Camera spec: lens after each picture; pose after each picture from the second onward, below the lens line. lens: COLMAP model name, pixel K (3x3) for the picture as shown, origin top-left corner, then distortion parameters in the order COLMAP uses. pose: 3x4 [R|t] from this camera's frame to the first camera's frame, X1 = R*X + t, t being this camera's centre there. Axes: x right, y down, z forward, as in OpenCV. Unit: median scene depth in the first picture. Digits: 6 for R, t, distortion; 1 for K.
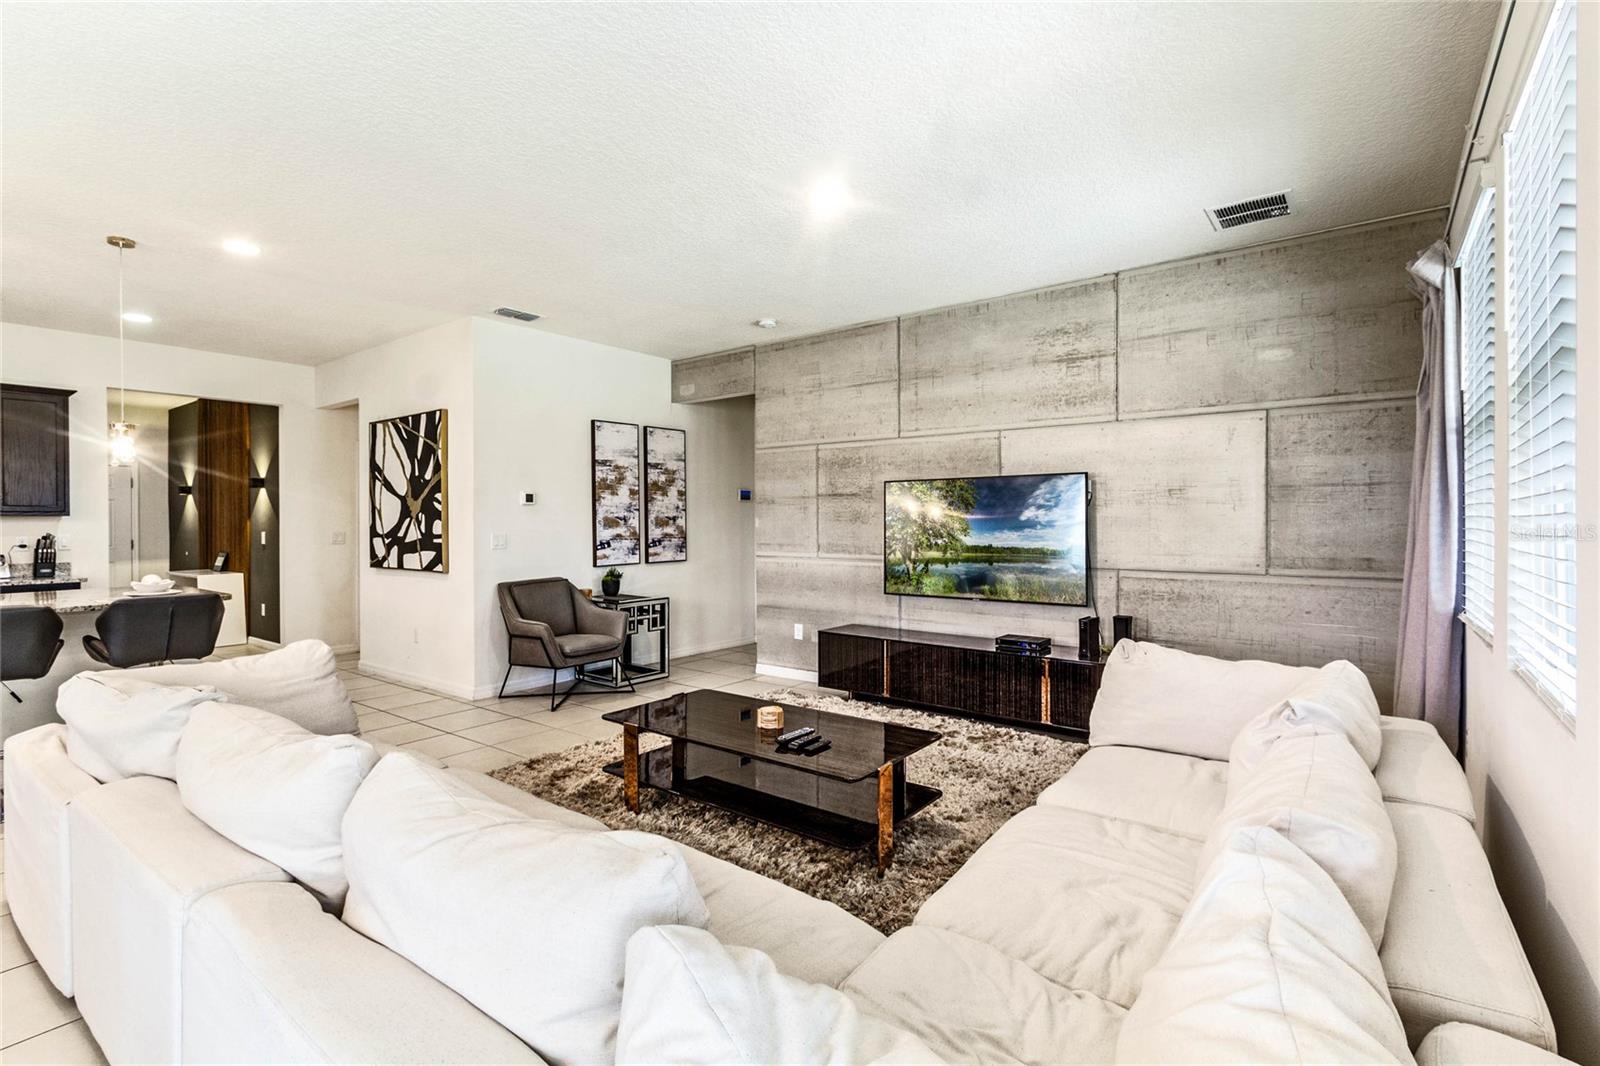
lens RADIAL K [[730.6, 0, 785.9], [0, 730.6, 524.7], [0, 0, 1]] dist [0.004896, -0.002675]
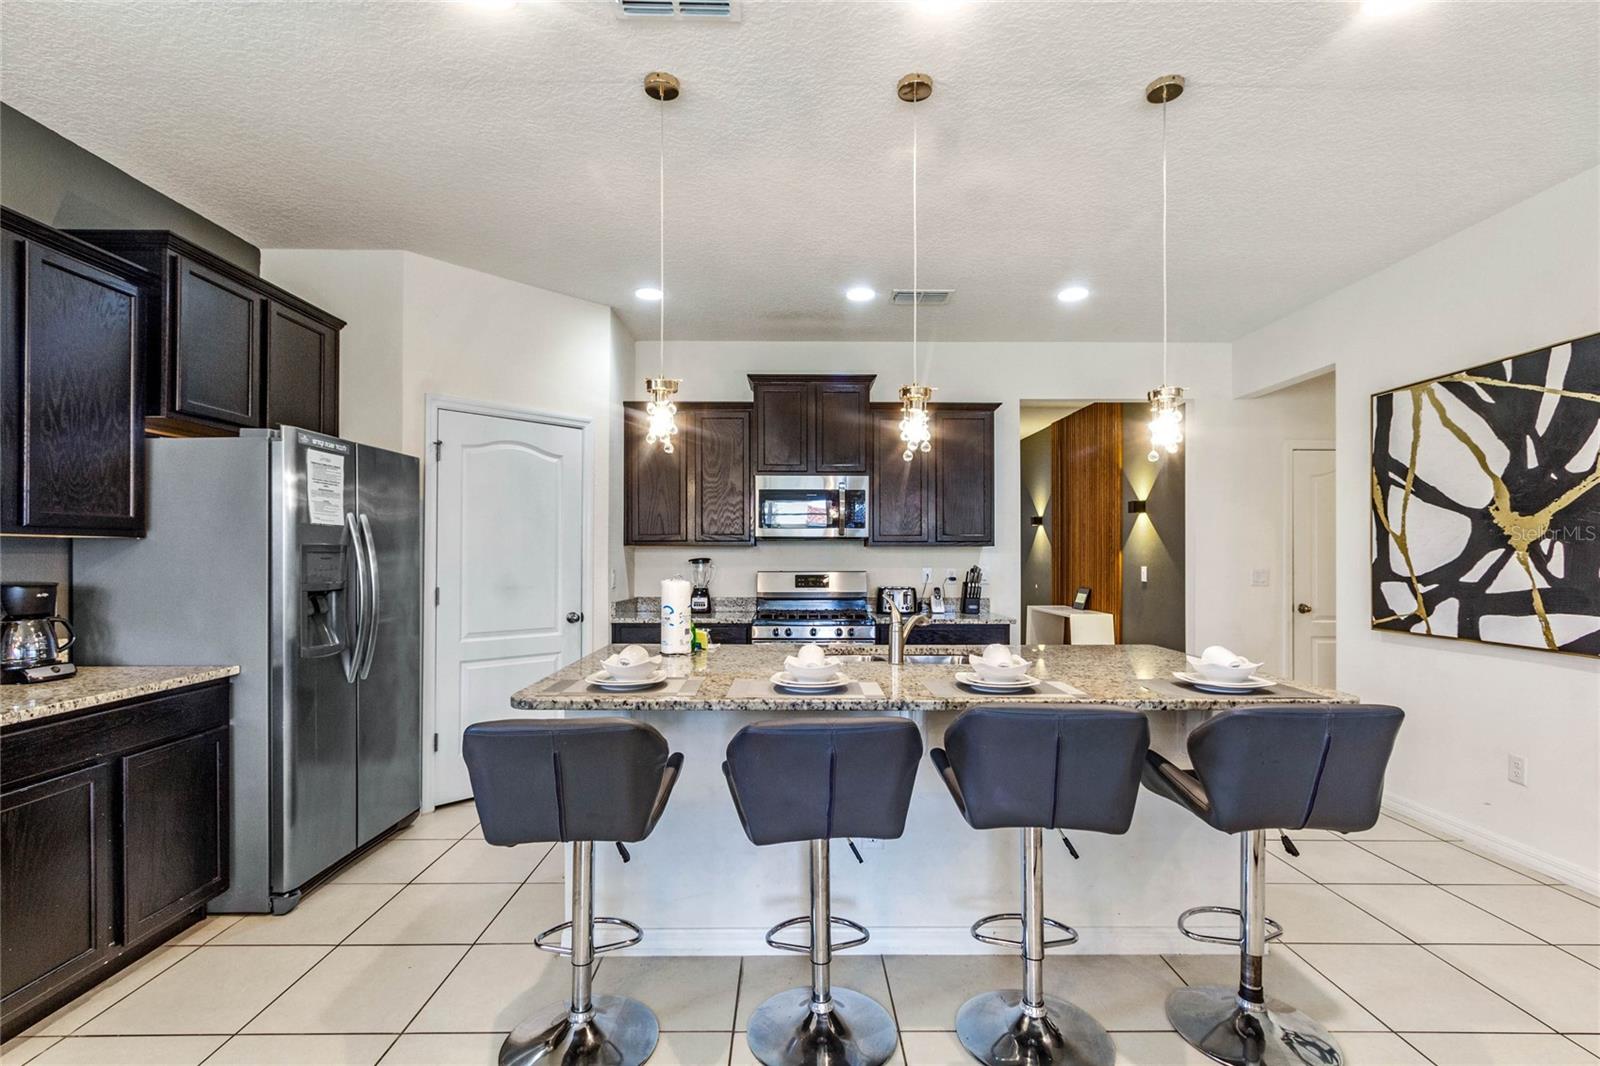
lens RADIAL K [[730.6, 0, 793.8], [0, 730.6, 547.5], [0, 0, 1]] dist [0.004896, -0.002675]
pose [[0.611280, -0.000543, -0.791414, -0.422287], [-0.010761, 0.999902, -0.008998, 0.000151], [0.791341, 0.014016, 0.611214, 0.267481]]
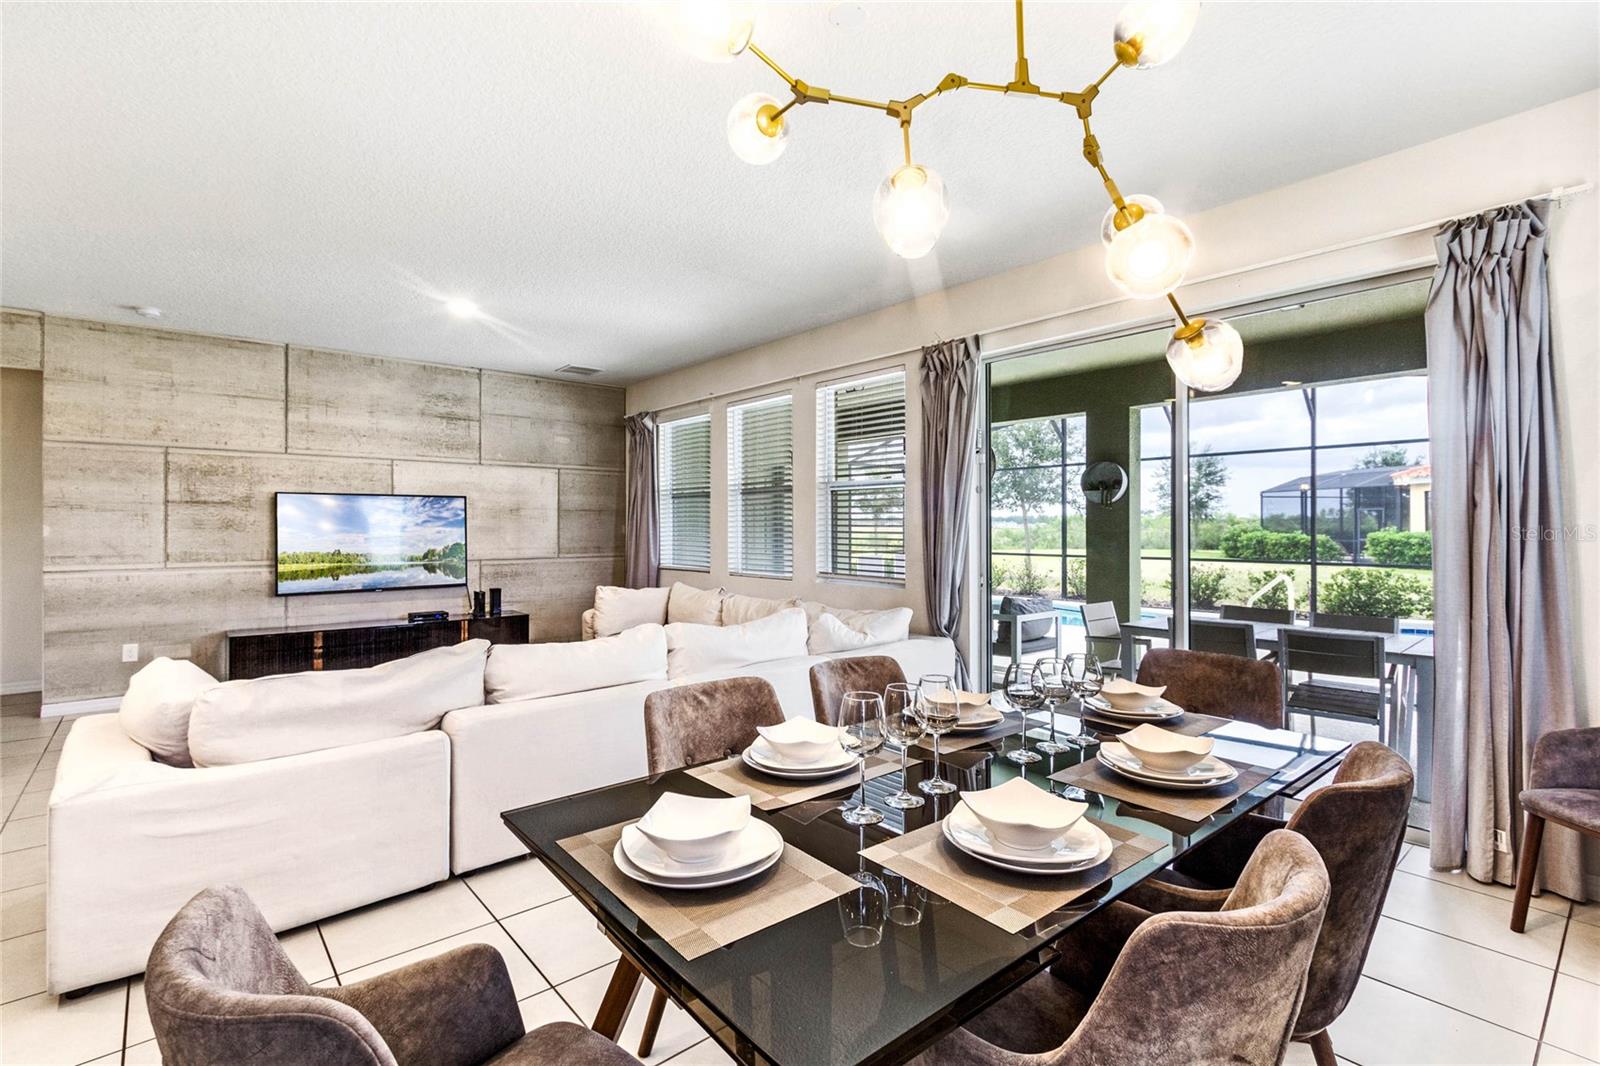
lens RADIAL K [[730.6, 0, 785.7], [0, 730.6, 531.3], [0, 0, 1]] dist [0.004896, -0.002675]
pose [[0.209151, -0.003021, 0.977879, -0.732275], [0.007968, 0.999967, 0.001385, 0.002877], [-0.977851, 0.007502, 0.209168, 0.034002]]
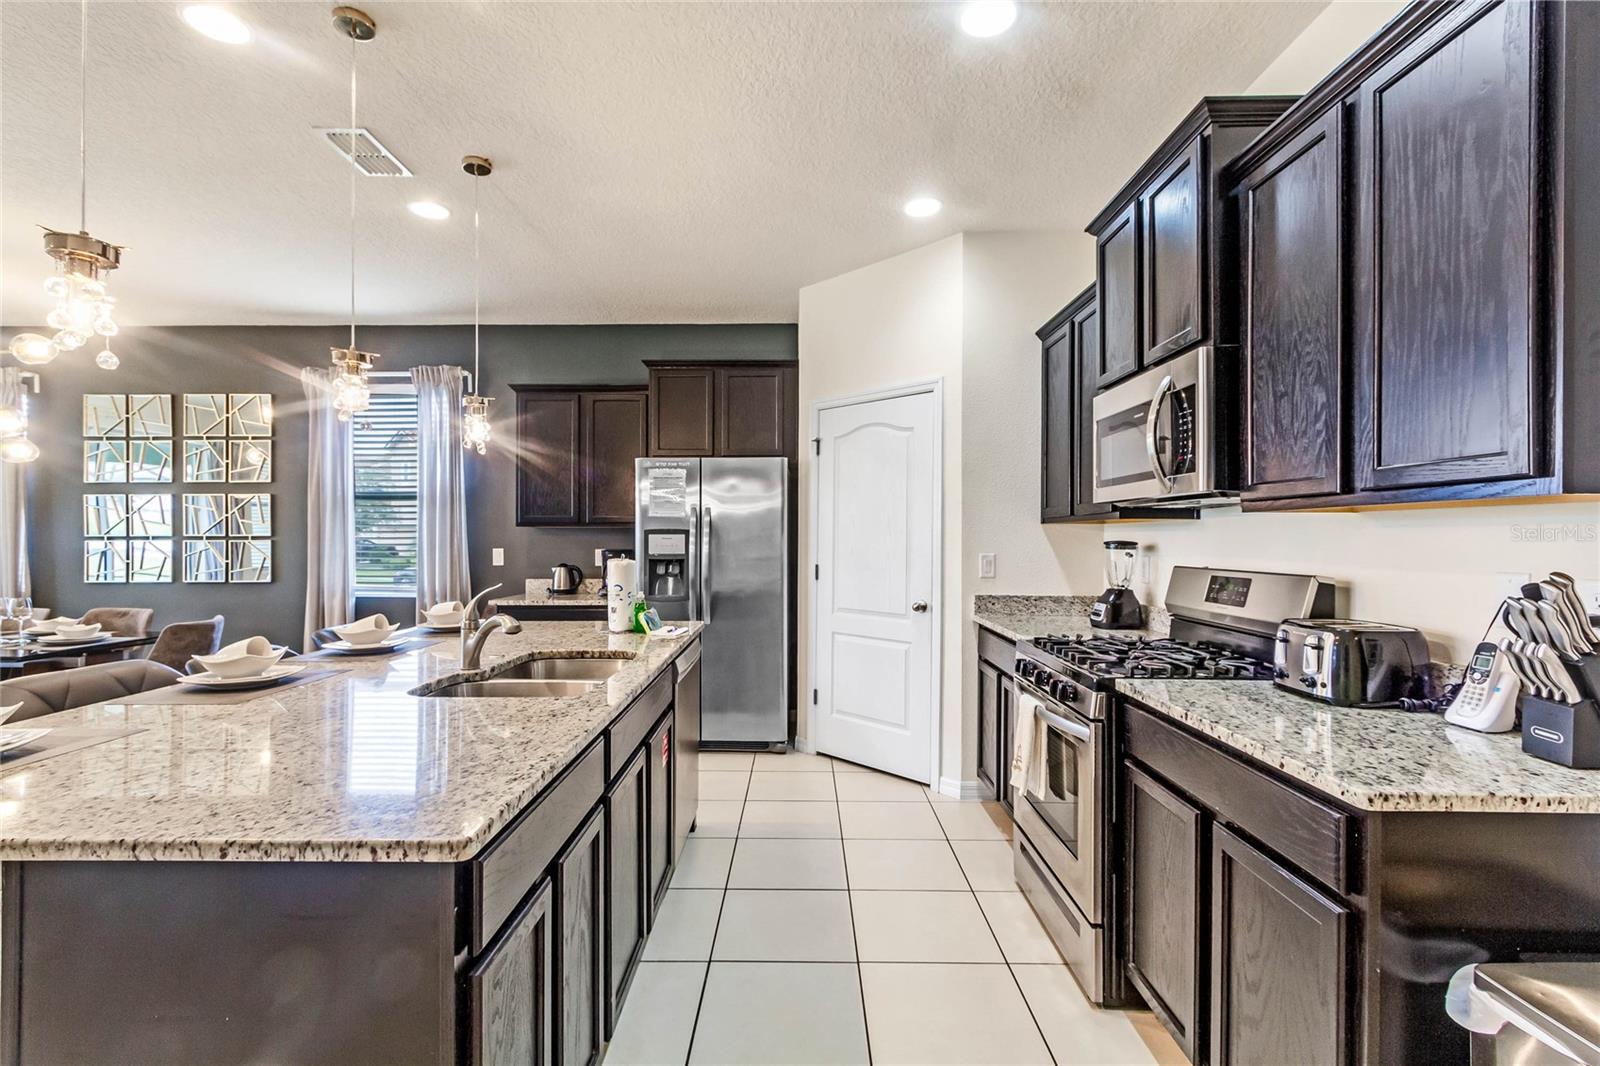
lens RADIAL K [[730.6, 0, 795.4], [0, 730.6, 529.0], [0, 0, 1]] dist [0.004896, -0.002675]
pose [[-0.804783, -0.000794, -0.593569, -0.666600], [0.000540, 0.999998, -0.002070, -0.001431], [0.593569, -0.001986, -0.804780, 1.014122]]
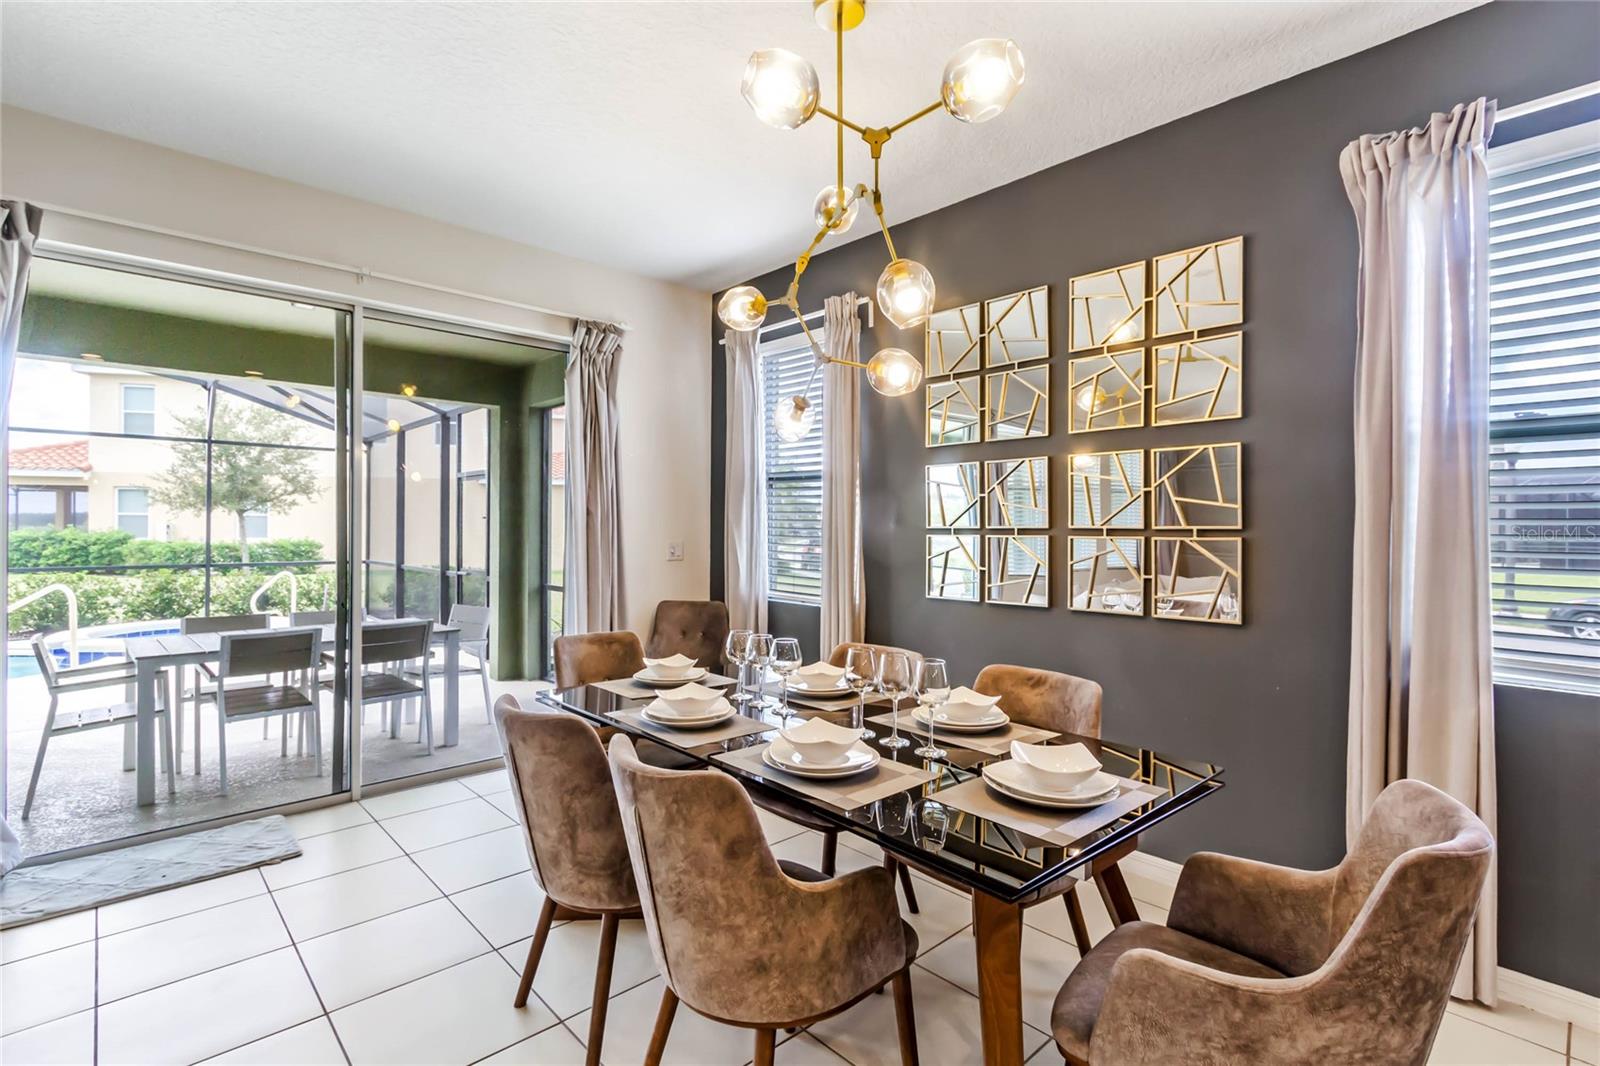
lens RADIAL K [[730.6, 0, 799.8], [0, 730.6, 543.0], [0, 0, 1]] dist [0.004896, -0.002675]
pose [[-0.986535, -0.002716, 0.163530, -0.492989], [0.001404, 0.999685, 0.025073, 0.002127], [-0.163547, 0.024965, -0.986220, 0.380433]]
